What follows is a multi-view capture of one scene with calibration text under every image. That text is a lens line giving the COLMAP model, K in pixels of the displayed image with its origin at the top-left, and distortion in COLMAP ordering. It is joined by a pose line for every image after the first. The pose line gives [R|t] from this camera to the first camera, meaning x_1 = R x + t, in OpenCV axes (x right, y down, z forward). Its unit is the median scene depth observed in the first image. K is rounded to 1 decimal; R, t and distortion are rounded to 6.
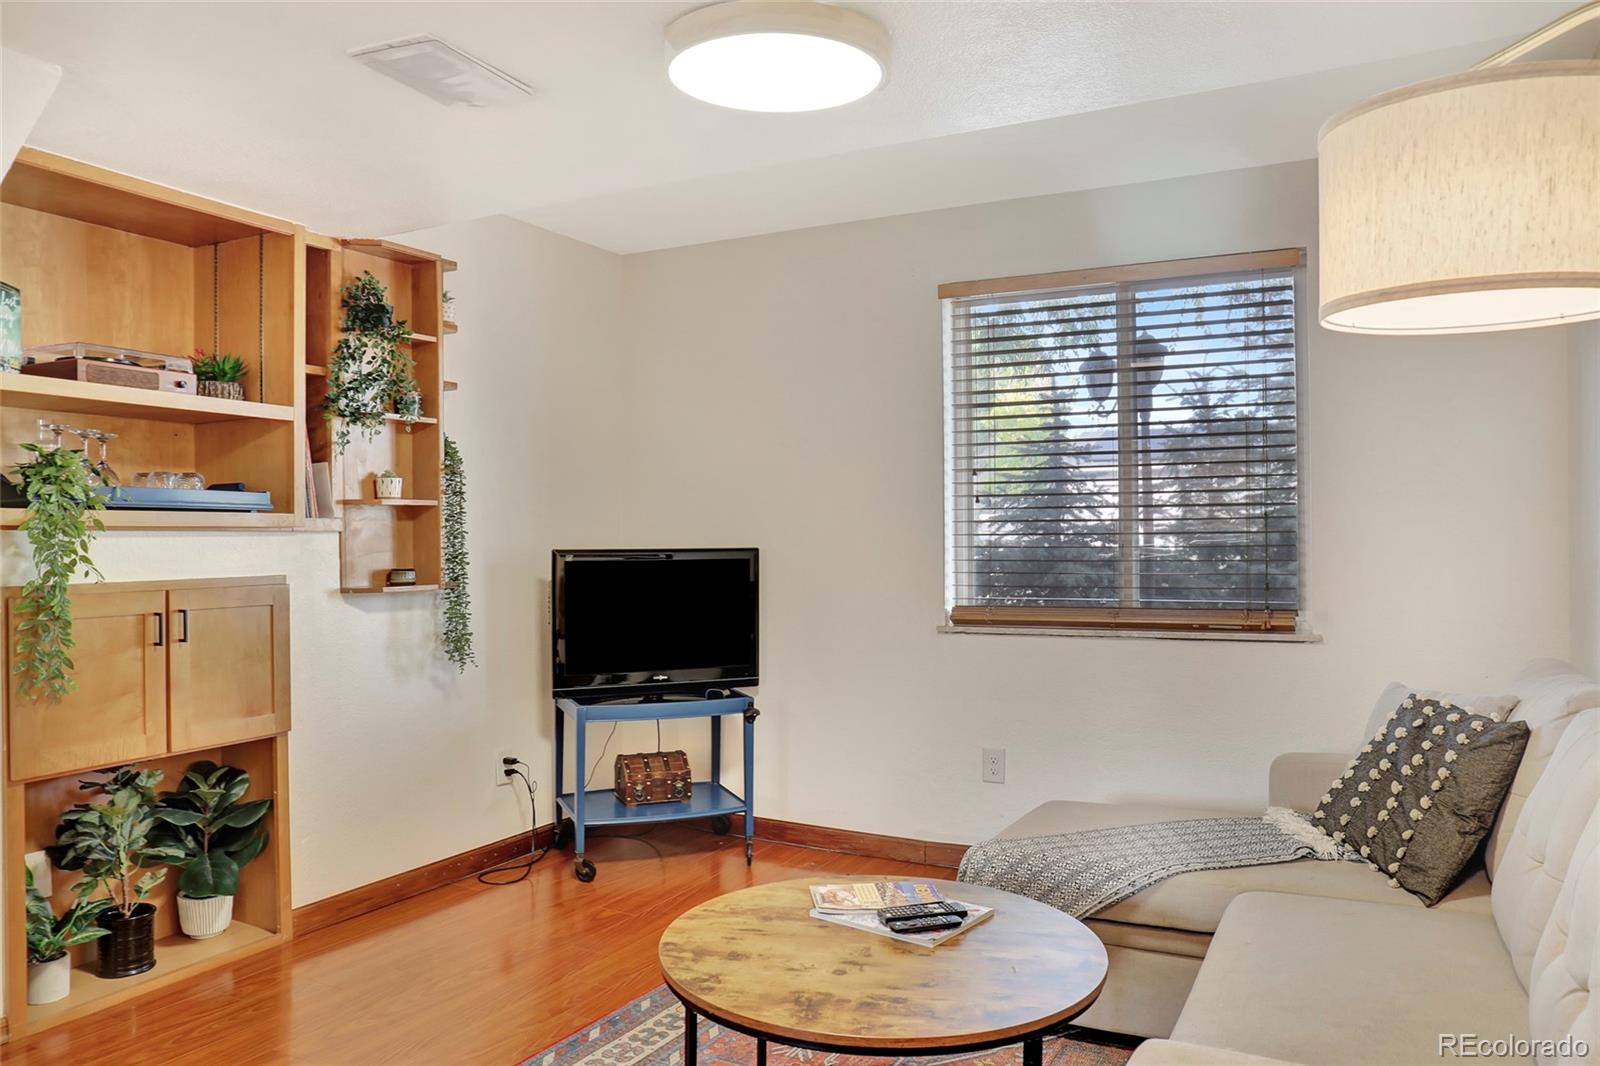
lens RADIAL K [[1134.7, 0, 796.2], [0, 1134.7, 536.0], [0, 0, 1]] dist [-0.134832, 0.121920]
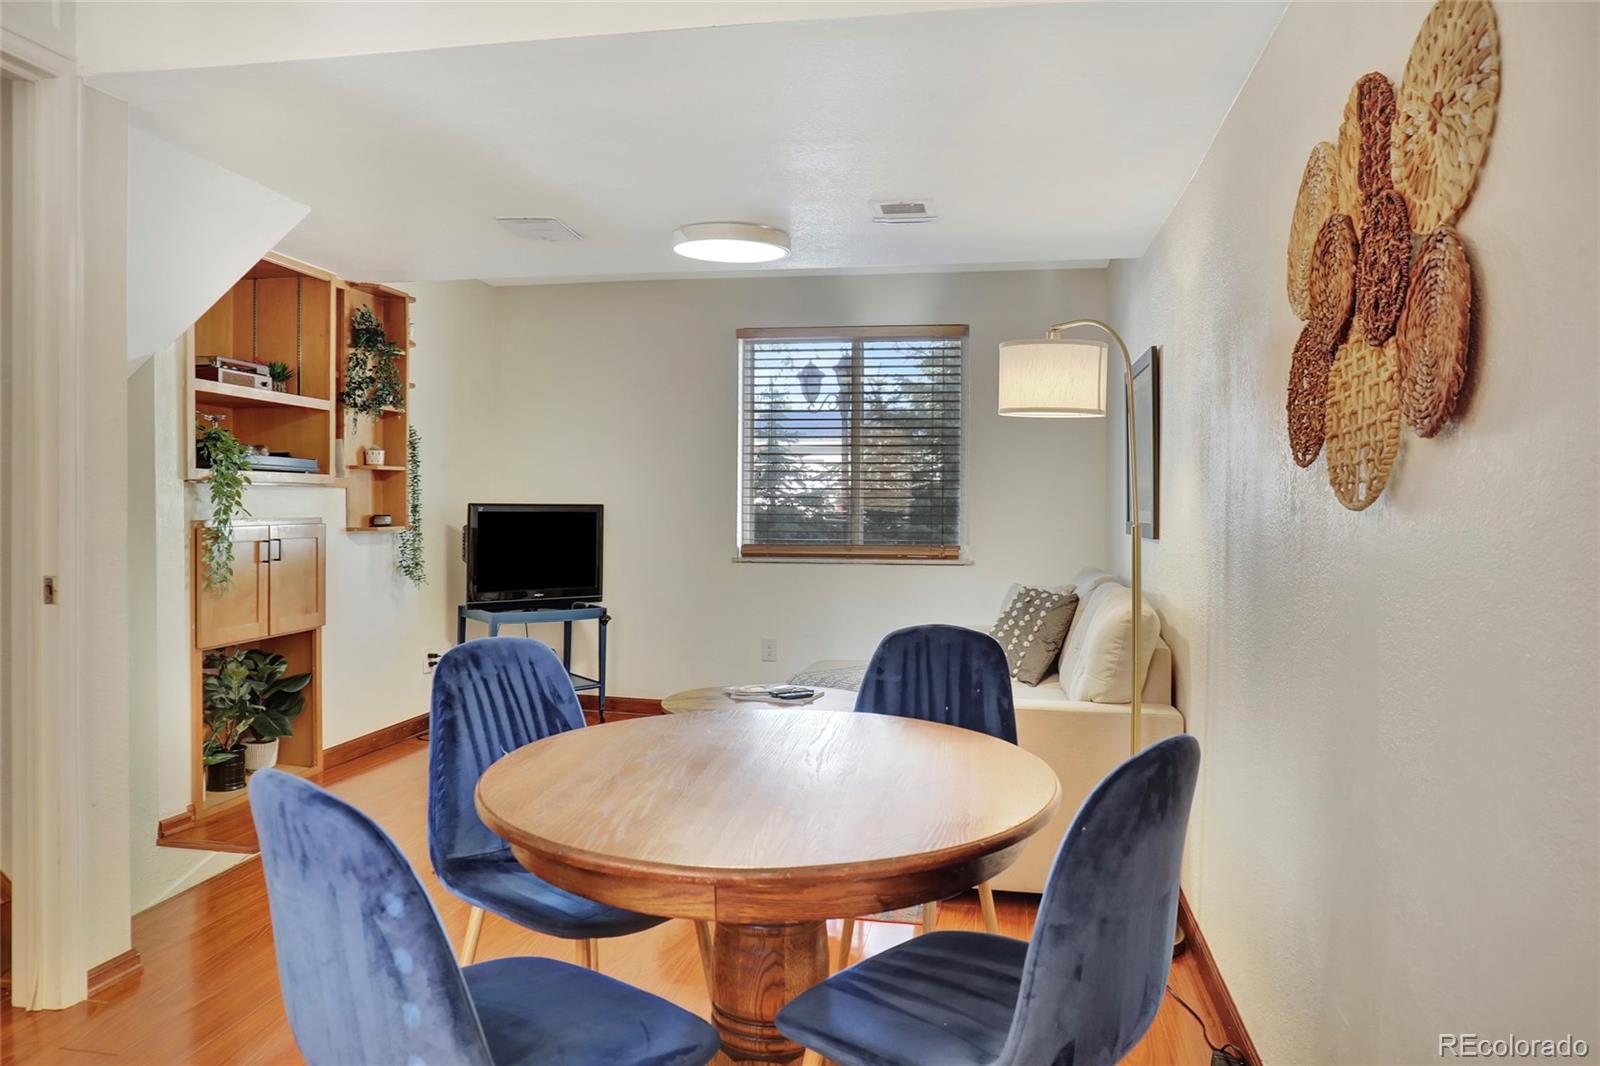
lens RADIAL K [[1101.5, 0, 798.4], [0, 1101.5, 530.5], [0, 0, 1]] dist [-0.128469, -0.000412]
pose [[0.951953, 0.006527, 0.306173, -0.291594], [-0.013889, 0.999664, 0.021873, 0.013200], [-0.305928, -0.025074, 0.951724, -0.504265]]
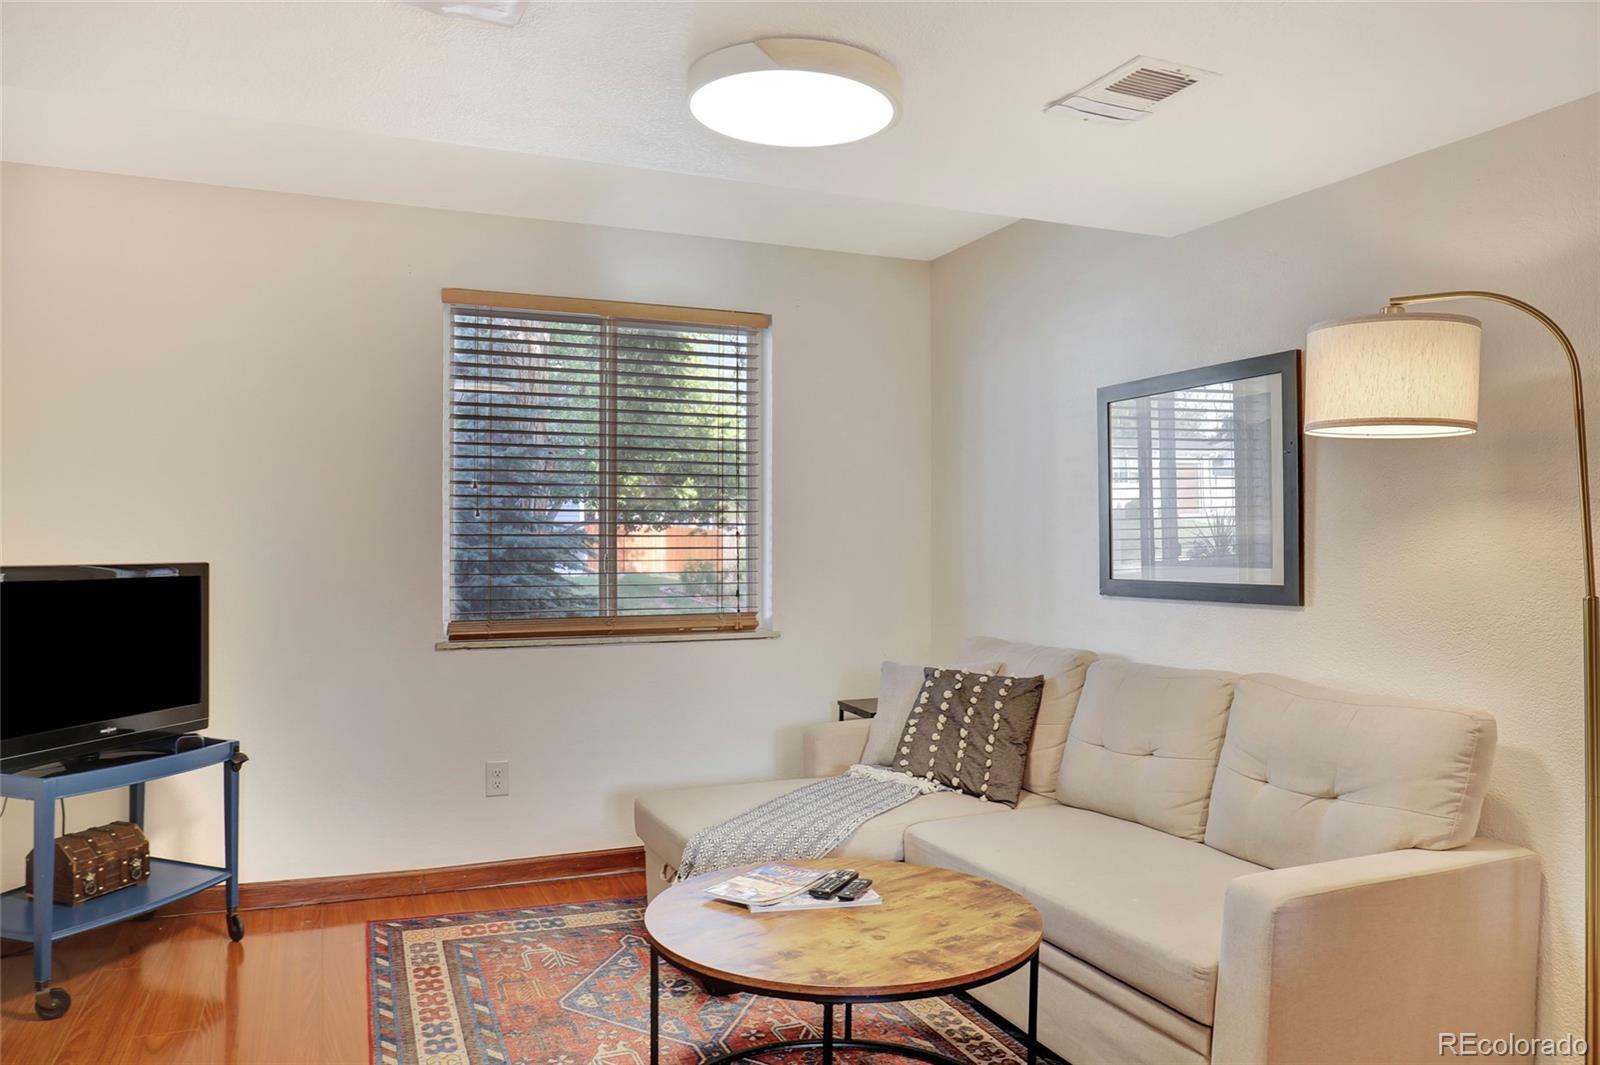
lens RADIAL K [[1113.6, 0, 800.0], [0, 1113.6, 570.2], [0, 0, 1]] dist [-0.130957, 0.112285]
pose [[0.630905, -0.009057, 0.775807, -0.496911], [-0.003620, 0.999887, 0.014617, 0.003263], [-0.775852, -0.012031, 0.630801, 0.211060]]
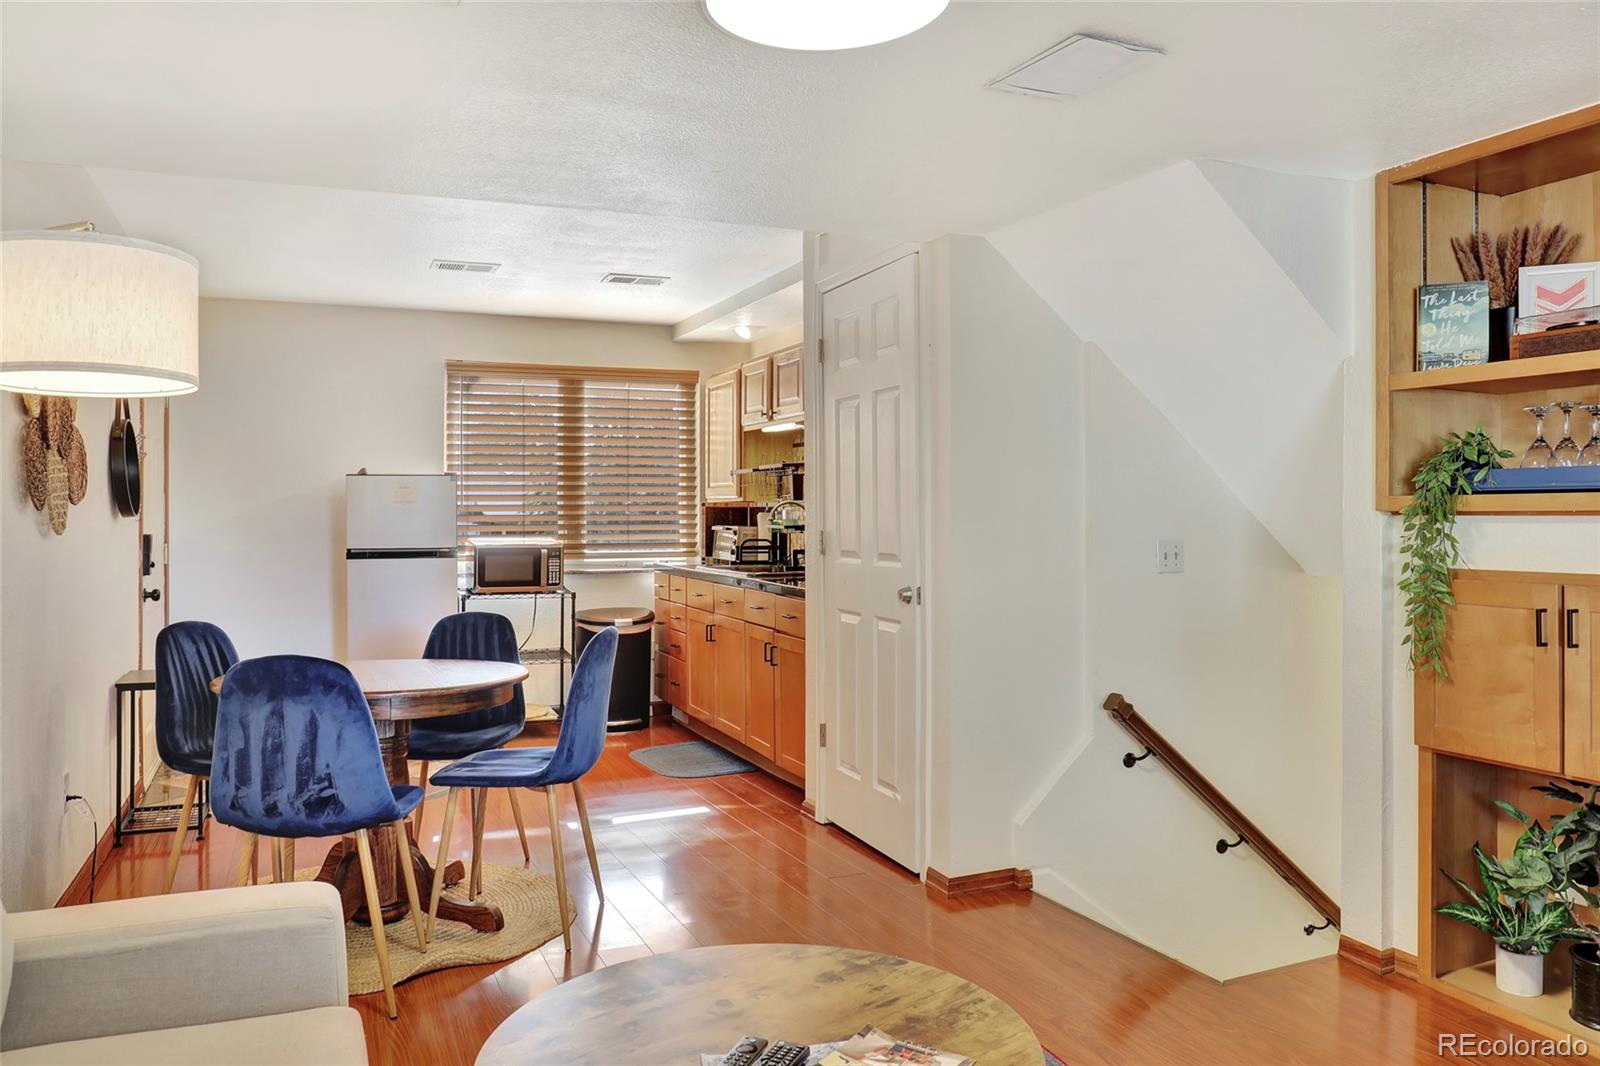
lens RADIAL K [[1161.3, 0, 793.8], [0, 1161.3, 529.8], [0, 0, 1]] dist [-0.052914, 0.064628]
pose [[-0.635388, 0.016289, -0.772021, 0.420397], [0.007105, 0.999858, 0.015249, -0.008325], [0.772160, 0.004204, -0.635414, 0.946407]]
